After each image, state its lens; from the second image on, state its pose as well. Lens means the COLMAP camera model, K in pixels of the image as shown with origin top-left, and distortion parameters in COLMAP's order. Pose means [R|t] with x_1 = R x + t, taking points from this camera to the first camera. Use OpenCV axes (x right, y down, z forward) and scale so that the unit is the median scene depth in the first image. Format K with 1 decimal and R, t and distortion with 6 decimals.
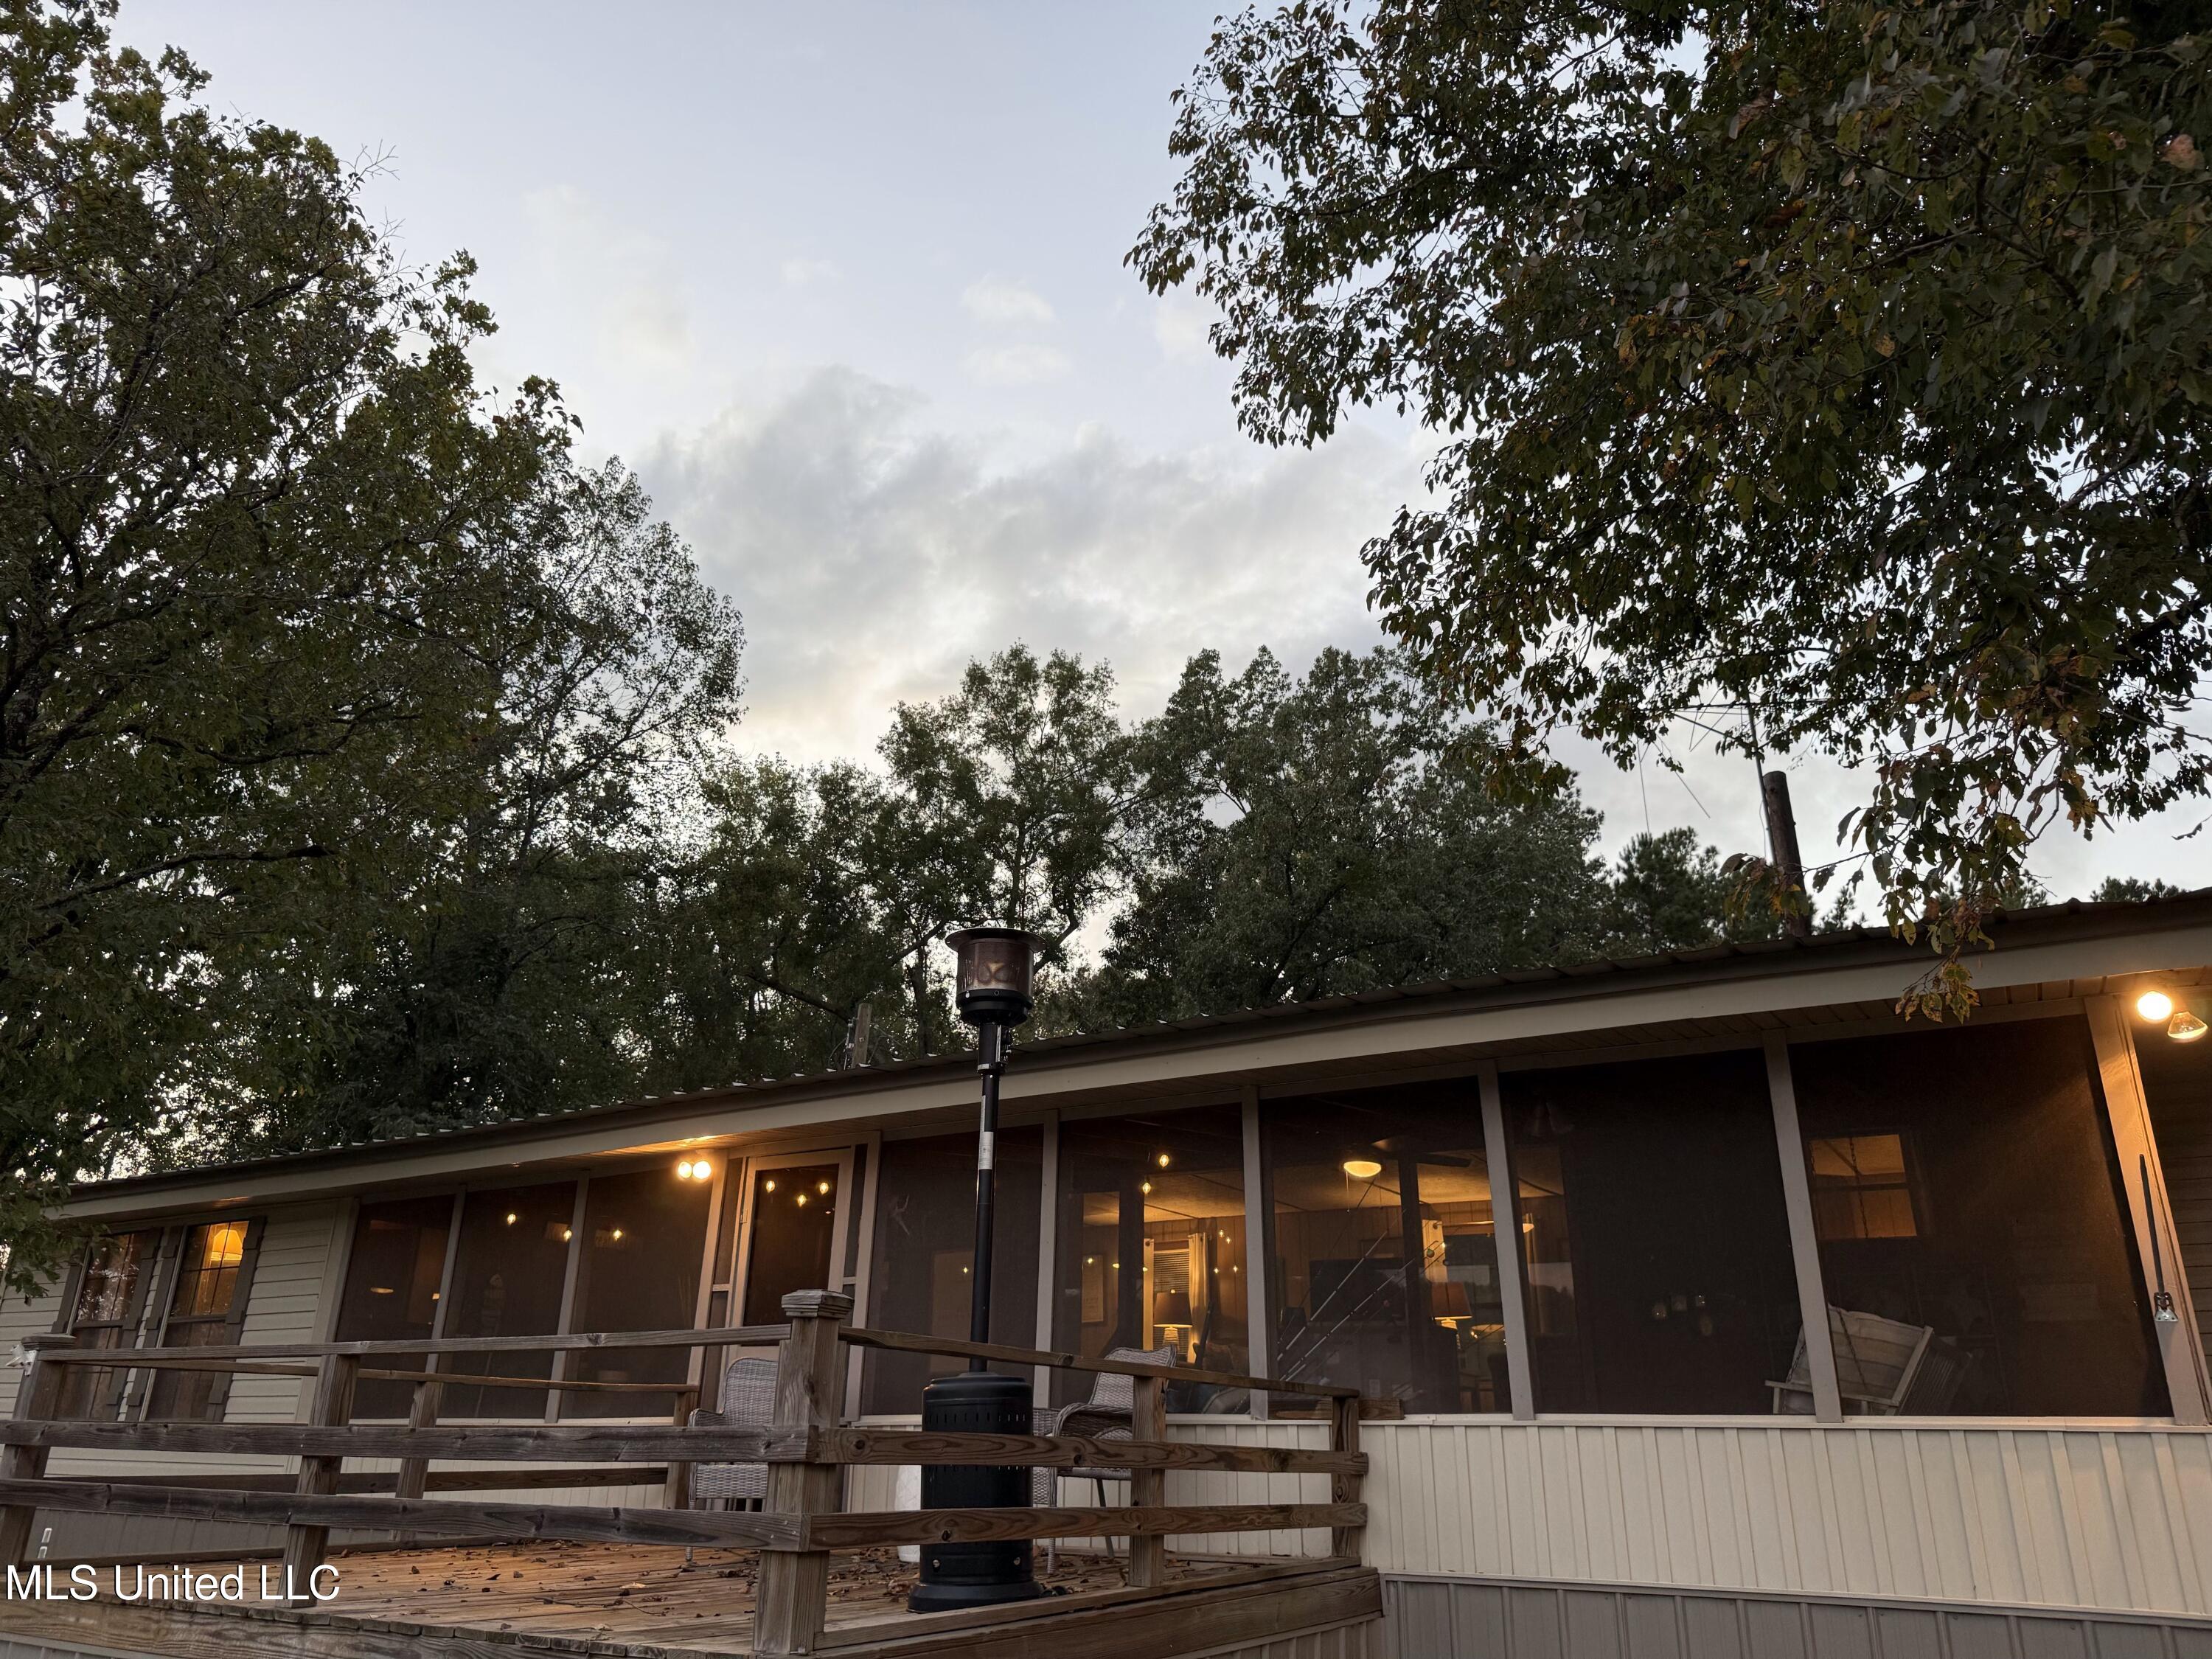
lens RADIAL K [[1576.9, 0, 1106.0], [0, 1576.9, 829.5], [0, 0, 1]] dist [-0.007651, -0.007596]
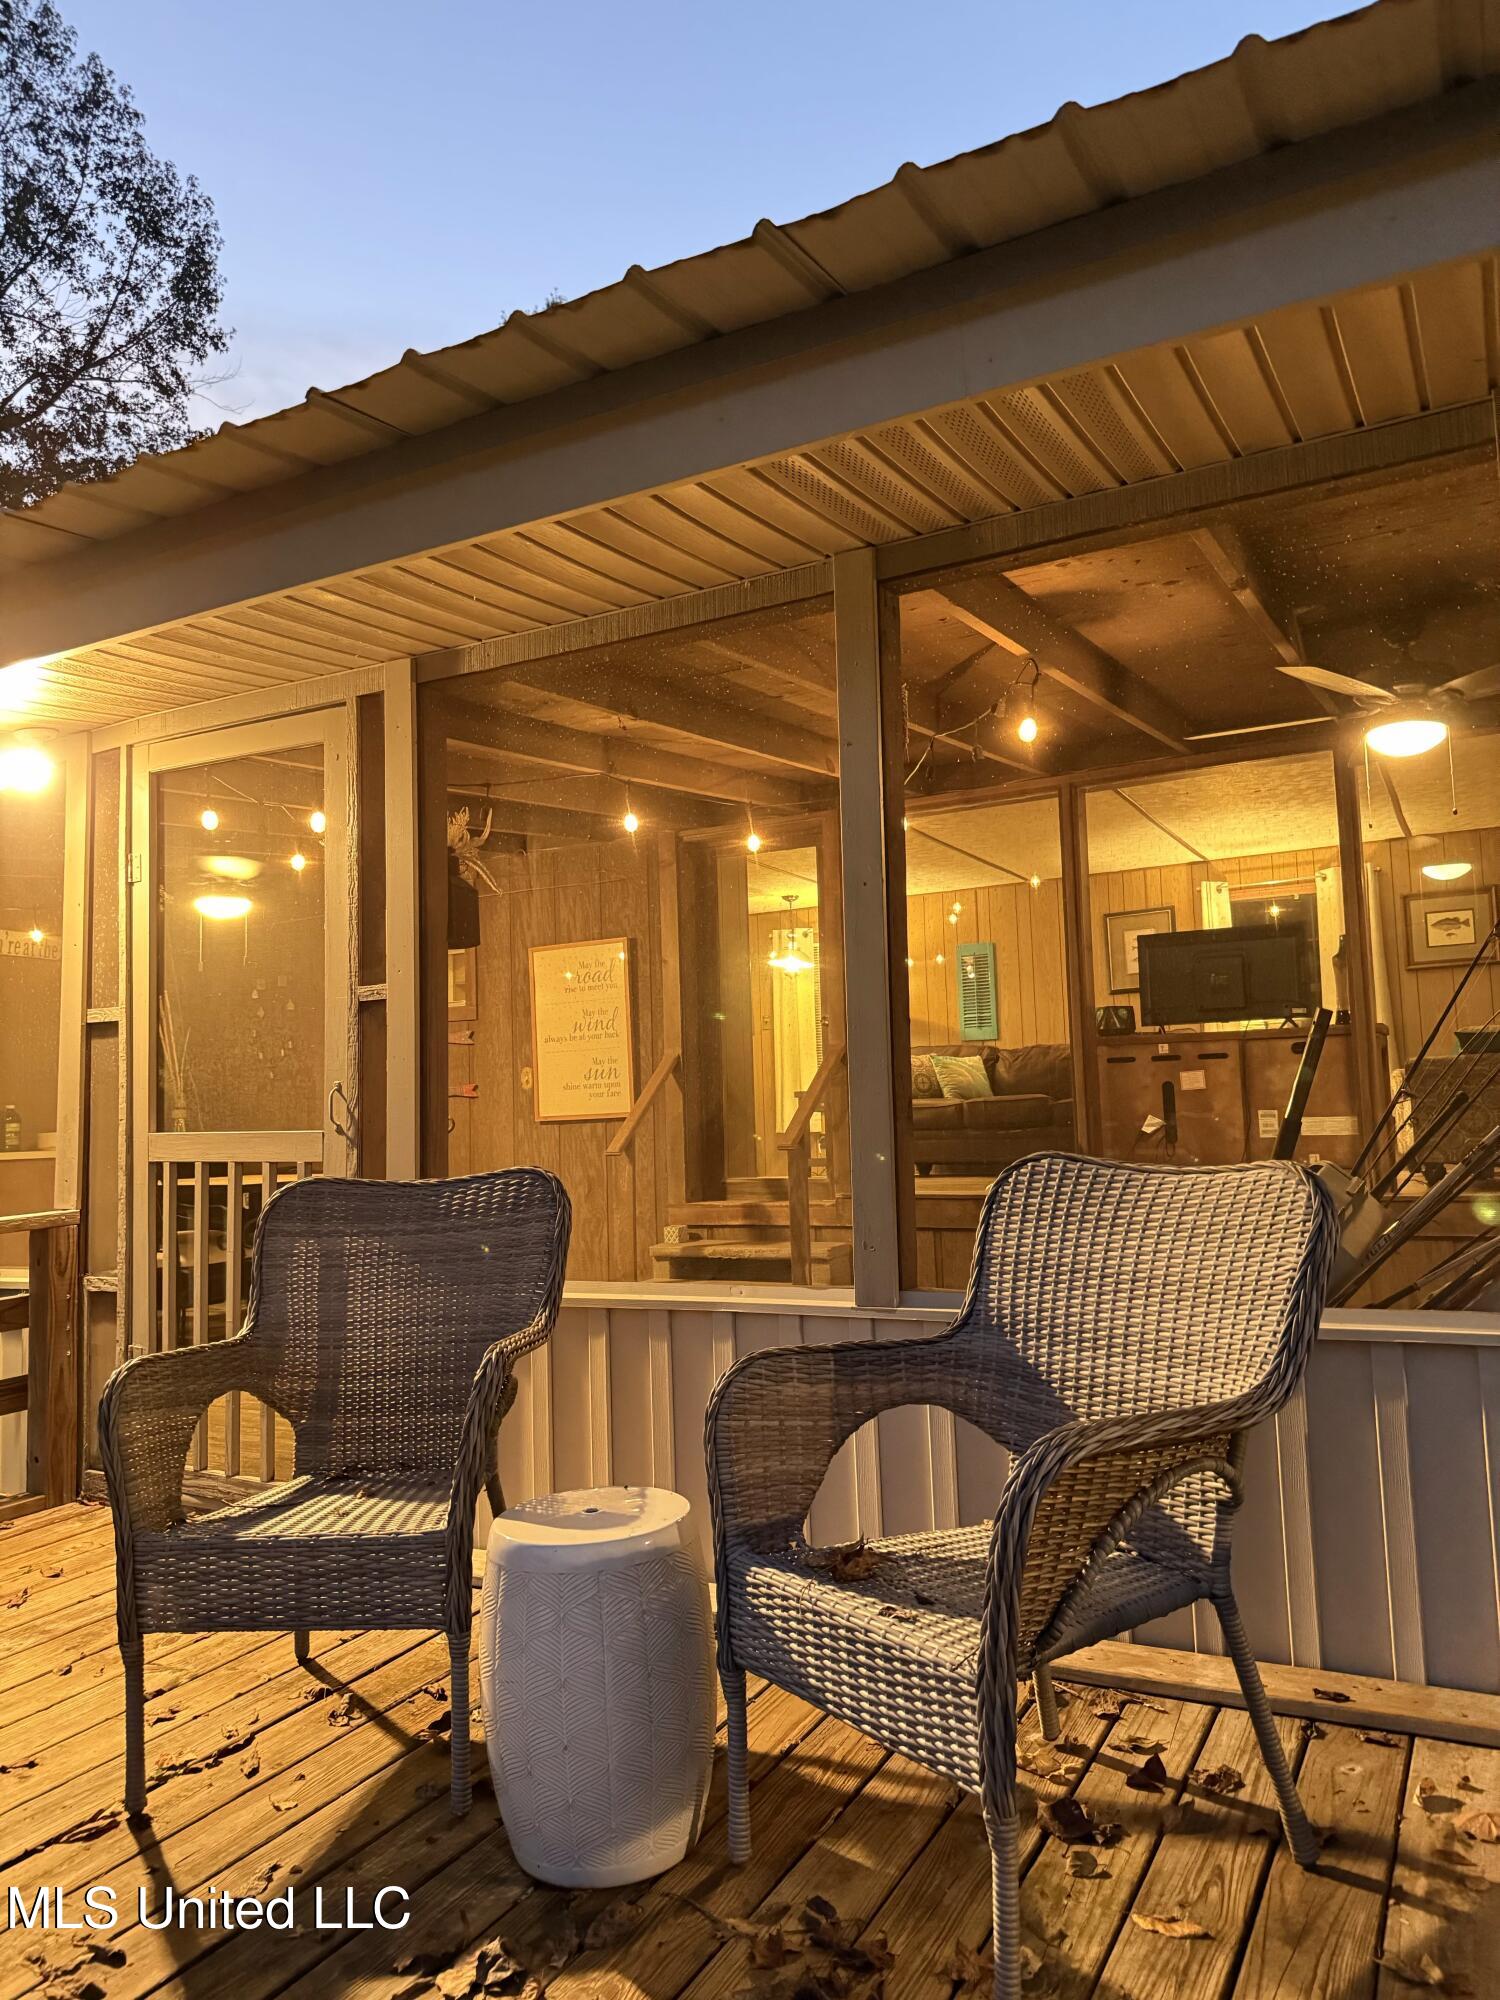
lens RADIAL K [[1425.8, 0, 750.0], [0, 1425.8, 1000.0], [0, 0, 1]] dist [-0.007651, -0.007596]
pose [[0.996828, -0.033750, 0.072081, -0.022917], [0.011345, 0.956645, 0.291034, 0.047466], [-0.078778, -0.289293, 0.953993, 0.167072]]
